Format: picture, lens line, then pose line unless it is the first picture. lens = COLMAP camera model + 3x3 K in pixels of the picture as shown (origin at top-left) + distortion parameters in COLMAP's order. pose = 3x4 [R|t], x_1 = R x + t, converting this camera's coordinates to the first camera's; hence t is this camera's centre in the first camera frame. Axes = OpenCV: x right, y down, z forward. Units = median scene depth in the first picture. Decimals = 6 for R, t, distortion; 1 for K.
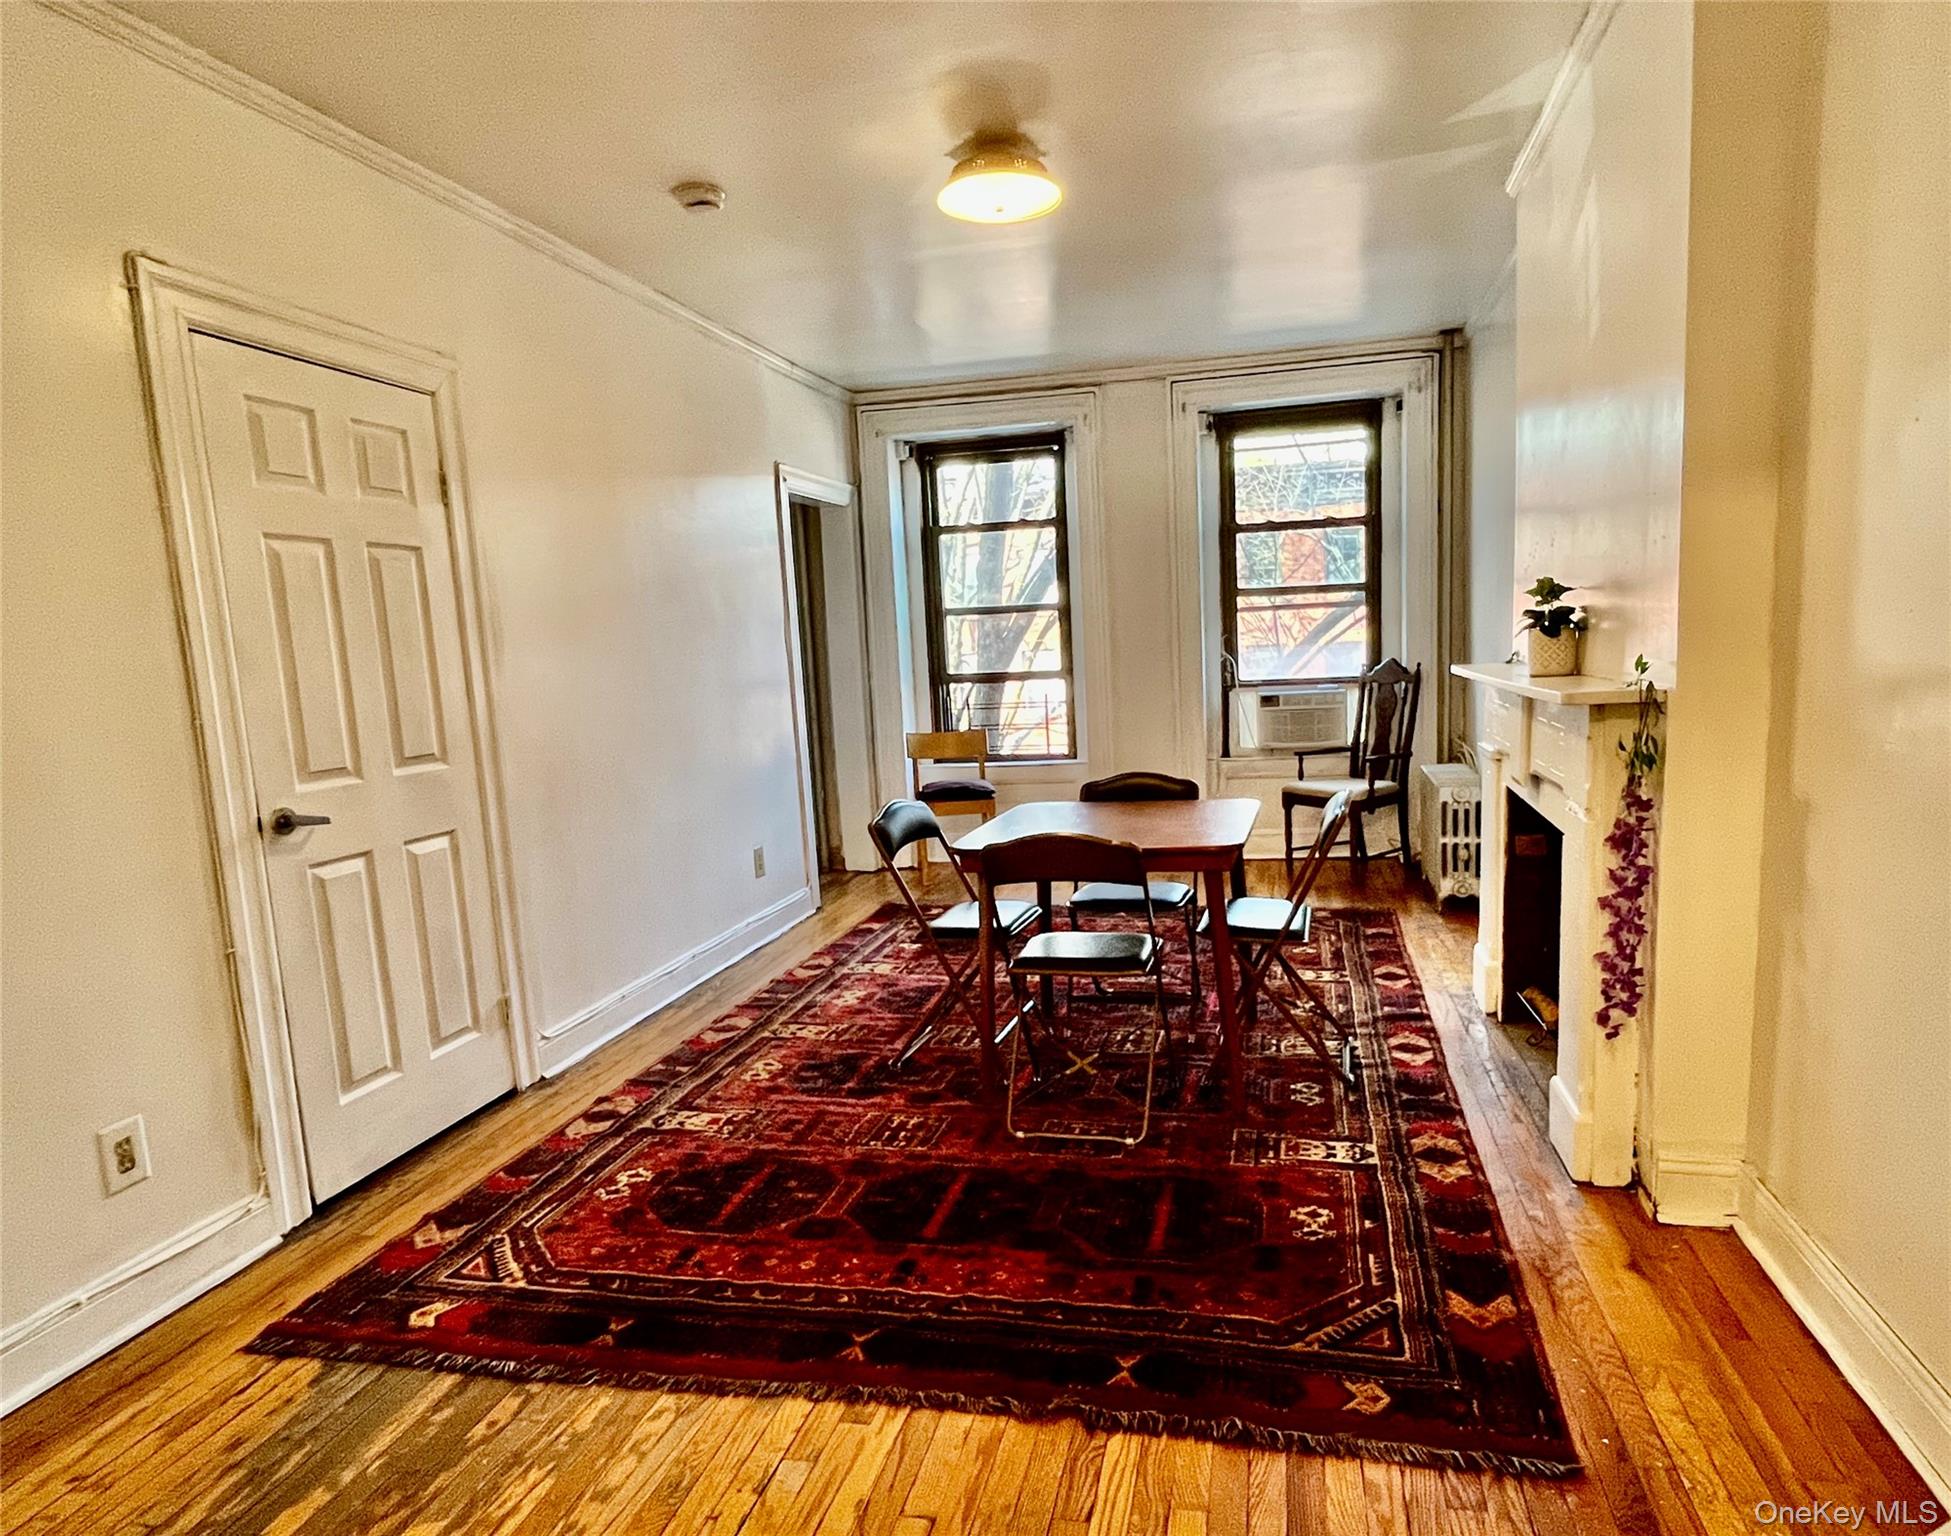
lens RADIAL K [[1102.9, 0, 1051.1], [0, 1102.9, 780.6], [0, 0, 1]] dist [-0.004345, 0.000897]
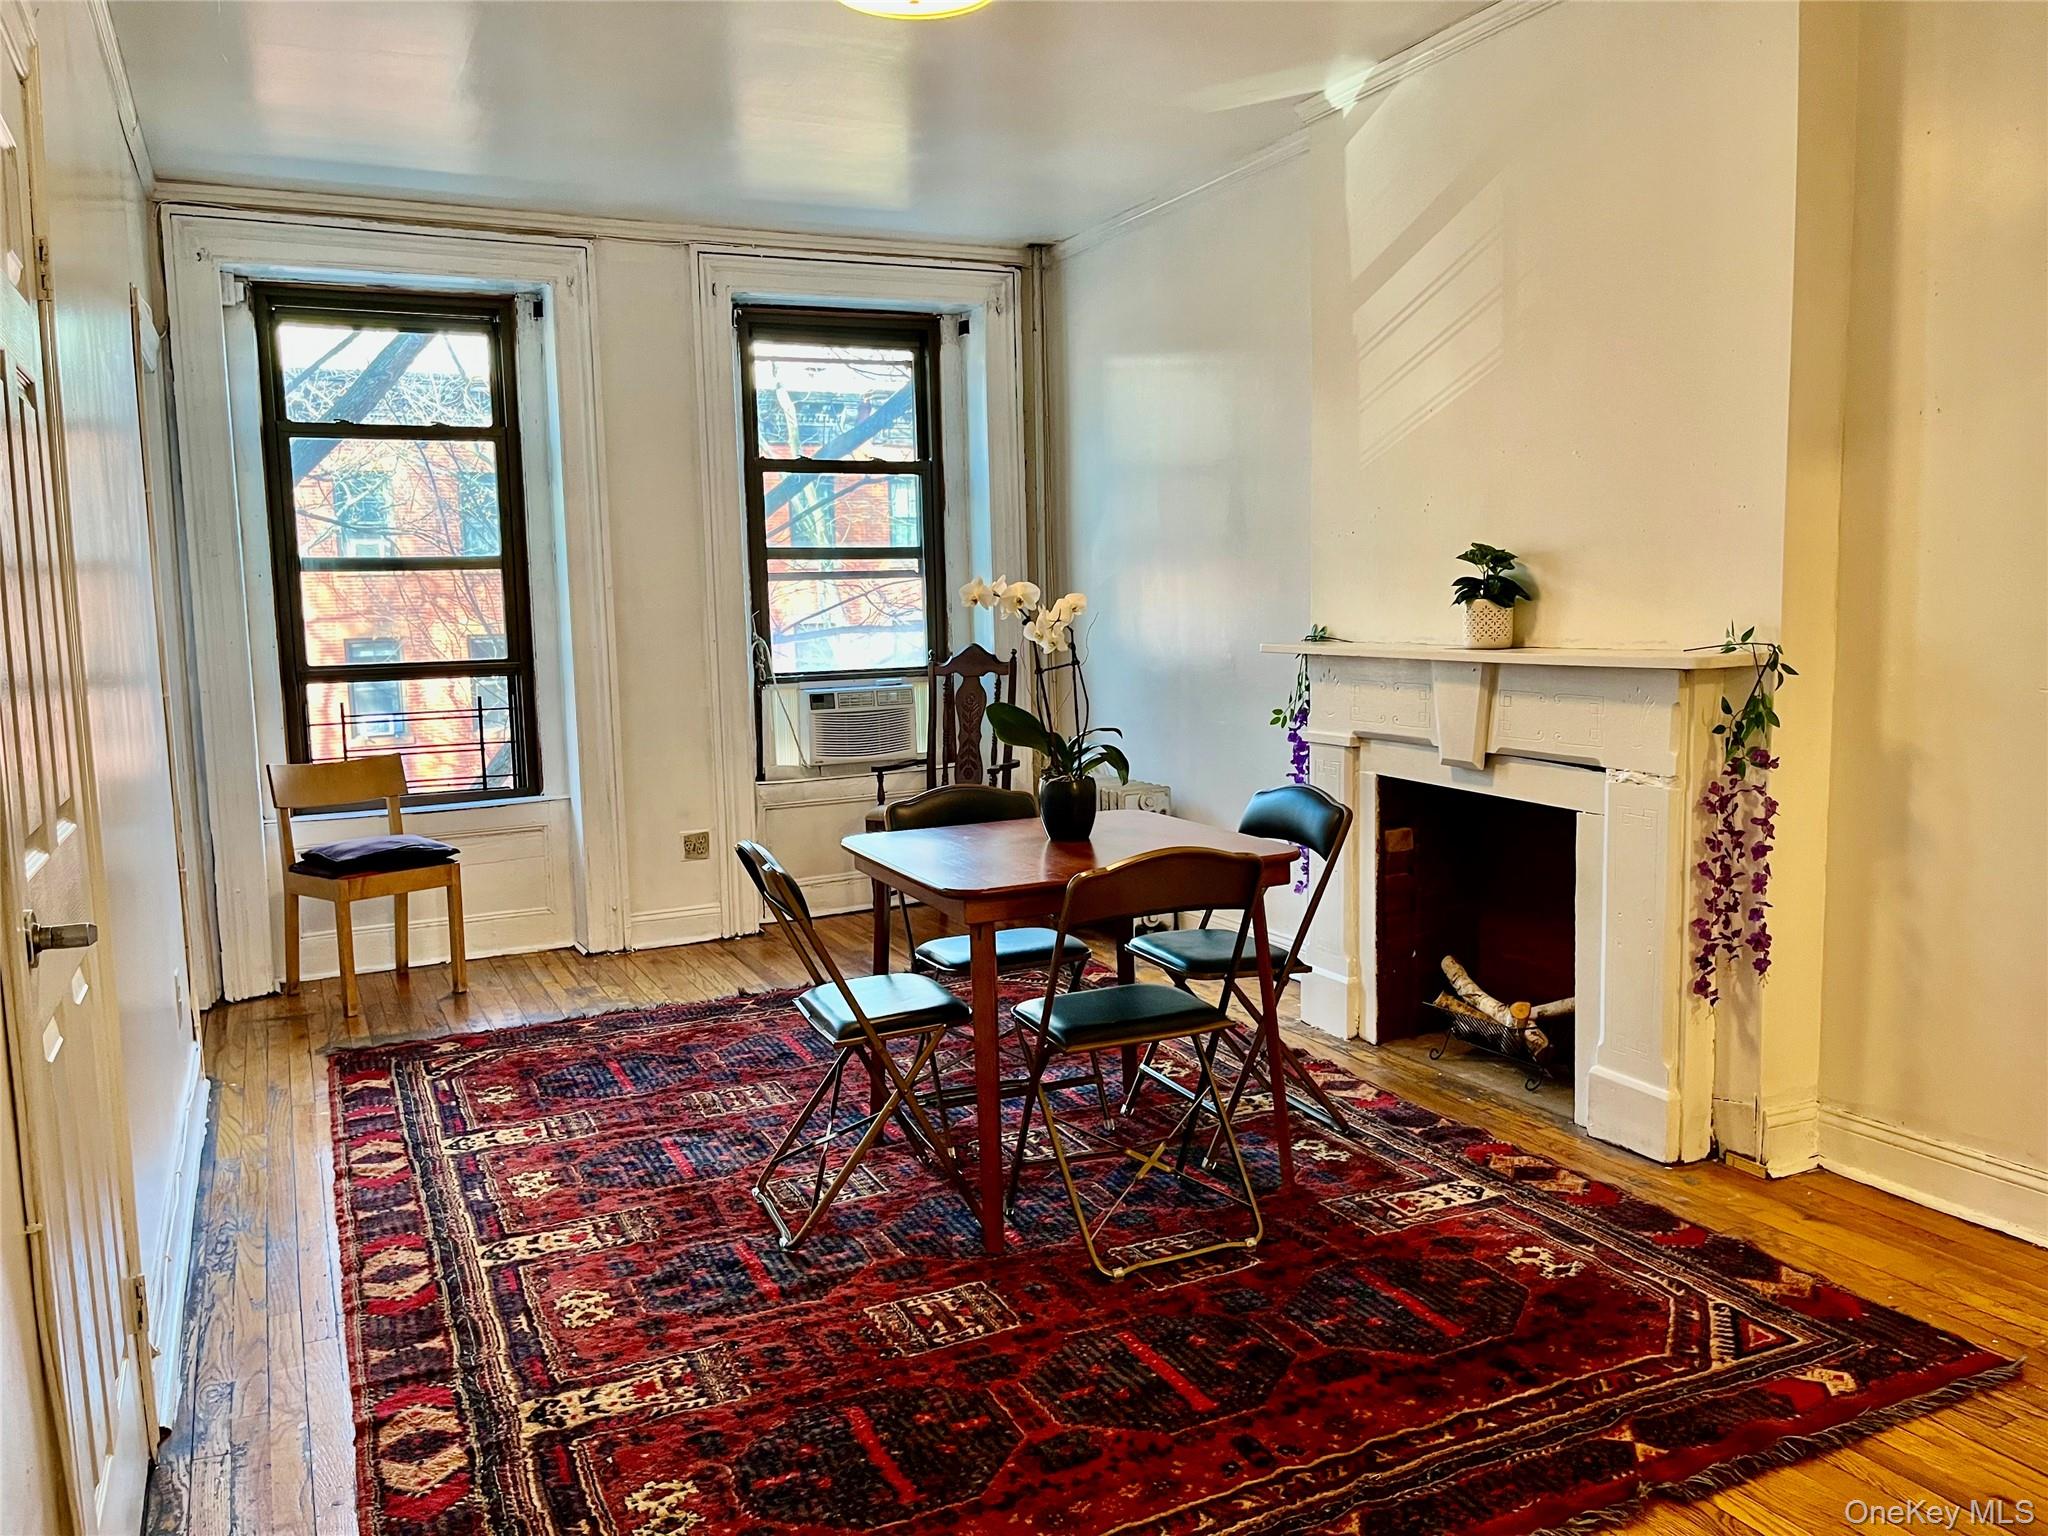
lens RADIAL K [[1559.3, 0, 1014.3], [0, 1559.3, 760.1], [0, 0, 1]] dist [0.041673, -0.053860]
pose [[0.794357, -0.038936, 0.606202, -0.477296], [0.068284, 0.997342, -0.025420, 0.003588], [-0.603601, 0.061586, 0.794904, 0.135102]]
